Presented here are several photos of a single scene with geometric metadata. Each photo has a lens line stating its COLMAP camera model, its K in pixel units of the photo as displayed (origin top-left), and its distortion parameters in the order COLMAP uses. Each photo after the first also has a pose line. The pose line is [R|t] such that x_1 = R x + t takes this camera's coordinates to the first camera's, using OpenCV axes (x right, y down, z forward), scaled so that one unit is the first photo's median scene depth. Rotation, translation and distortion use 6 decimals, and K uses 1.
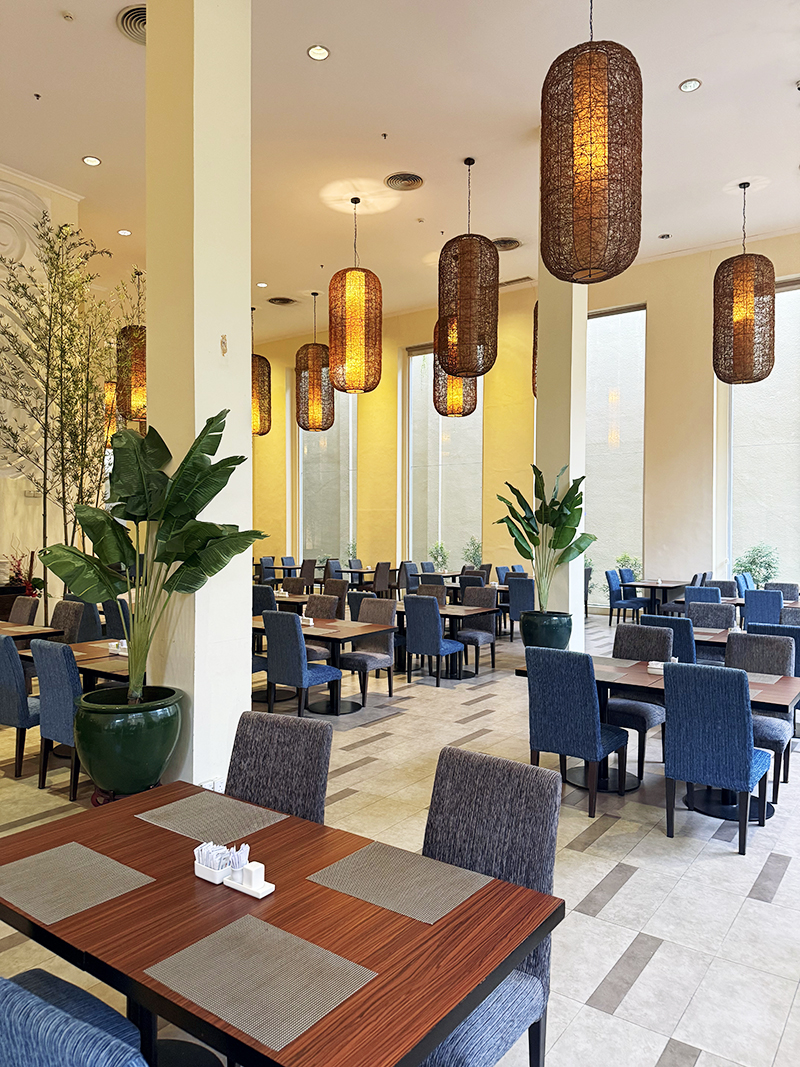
lens RADIAL K [[785.6, 0, 400.0], [0, 785.6, 533.5], [0, 0, 1]] dist [0.040942, -0.001754]
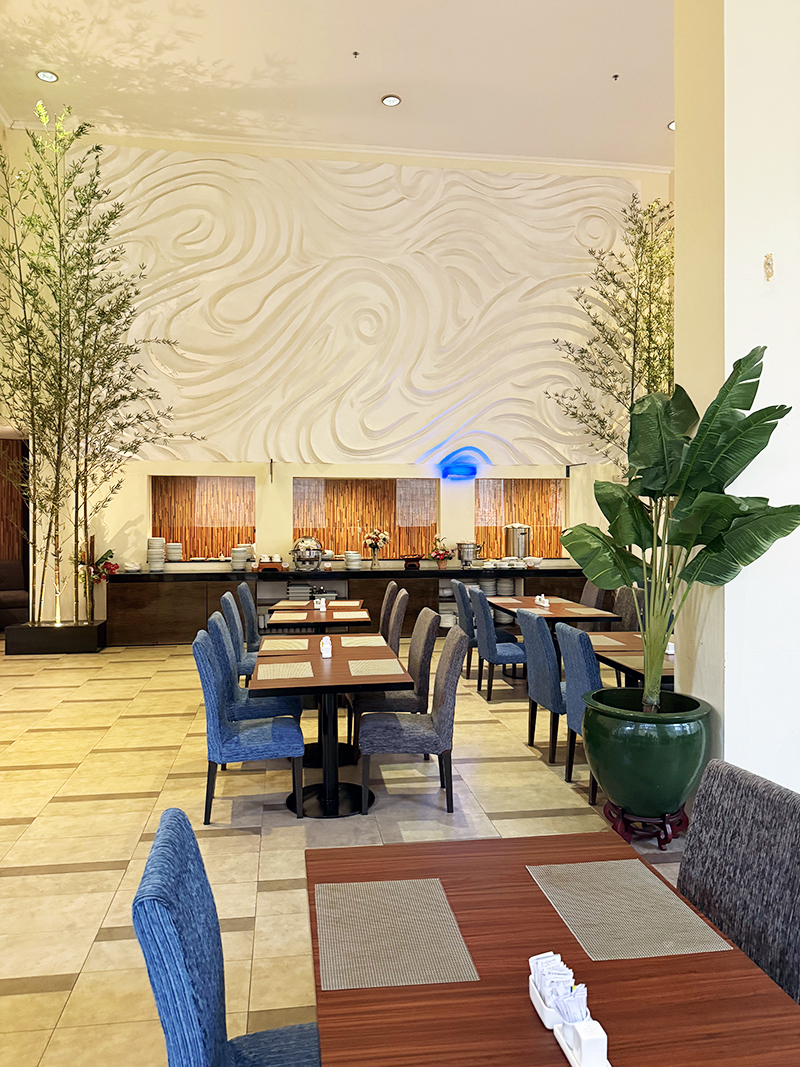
lens RADIAL K [[753.9, 0, 400.9], [0, 753.9, 519.5], [0, 0, 1]] dist [0.041204, -0.045310]
pose [[0.689157, -0.002415, -0.724608, 0.069072], [-0.001923, 0.999985, -0.005161, 0.013393], [0.724610, 0.004951, 0.689141, 0.236281]]
